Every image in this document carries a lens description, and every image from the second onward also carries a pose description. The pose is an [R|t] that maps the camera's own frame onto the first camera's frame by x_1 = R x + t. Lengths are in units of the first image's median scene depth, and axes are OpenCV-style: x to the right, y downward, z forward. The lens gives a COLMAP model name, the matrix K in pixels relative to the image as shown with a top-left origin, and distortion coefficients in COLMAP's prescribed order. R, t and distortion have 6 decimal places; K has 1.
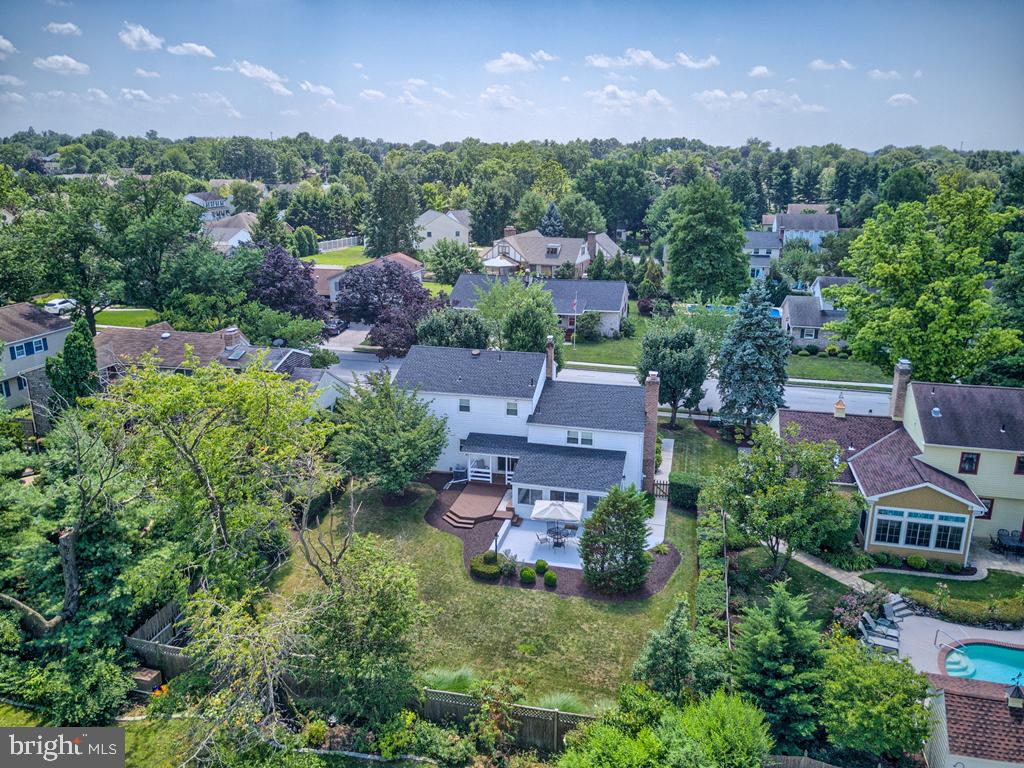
lens RADIAL K [[790.3, 0, 509.4], [0, 790.3, 383.2], [0, 0, 1]] dist [0.024716, -0.001457]
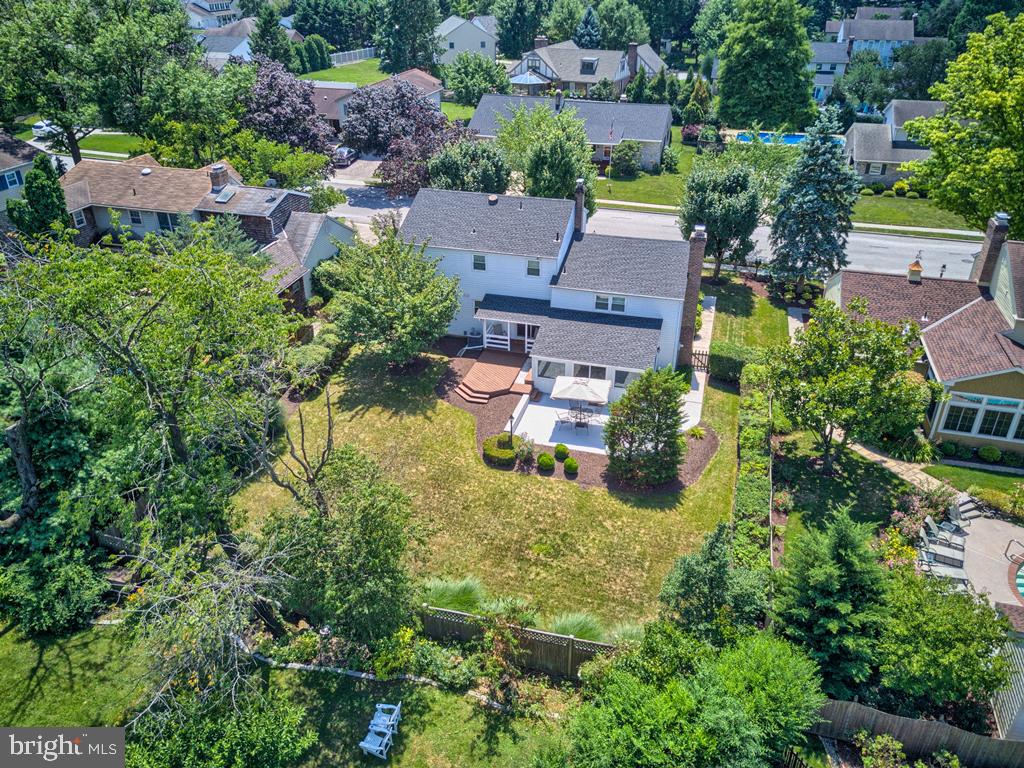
lens RADIAL K [[790.3, 0, 511.7], [0, 790.3, 379.6], [0, 0, 1]] dist [0.024716, -0.001457]
pose [[0.999310, 0.016877, -0.033076, 0.010476], [-0.009385, 0.976619, 0.214770, -0.035009], [0.035928, -0.214312, 0.976104, 0.122811]]
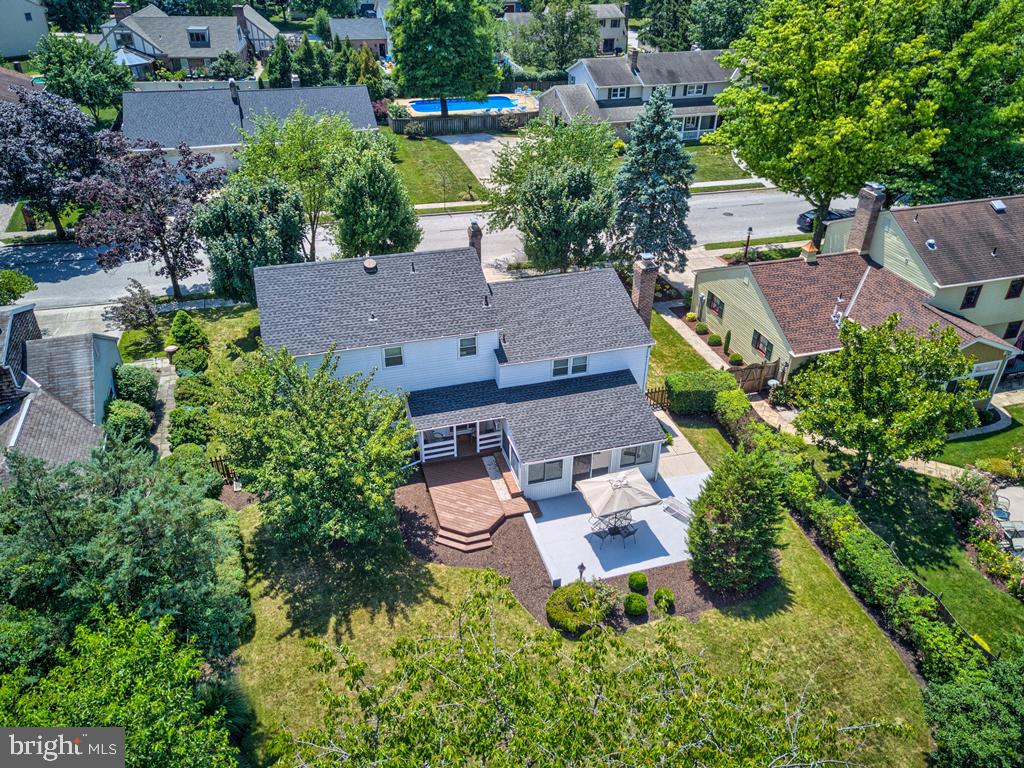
lens RADIAL K [[790.3, 0, 518.6], [0, 790.3, 378.3], [0, 0, 1]] dist [0.024716, -0.001457]
pose [[0.861323, -0.259259, 0.436930, -0.267784], [0.130893, 0.944206, 0.302229, -0.142706], [-0.490907, -0.203126, 0.847201, 0.421920]]
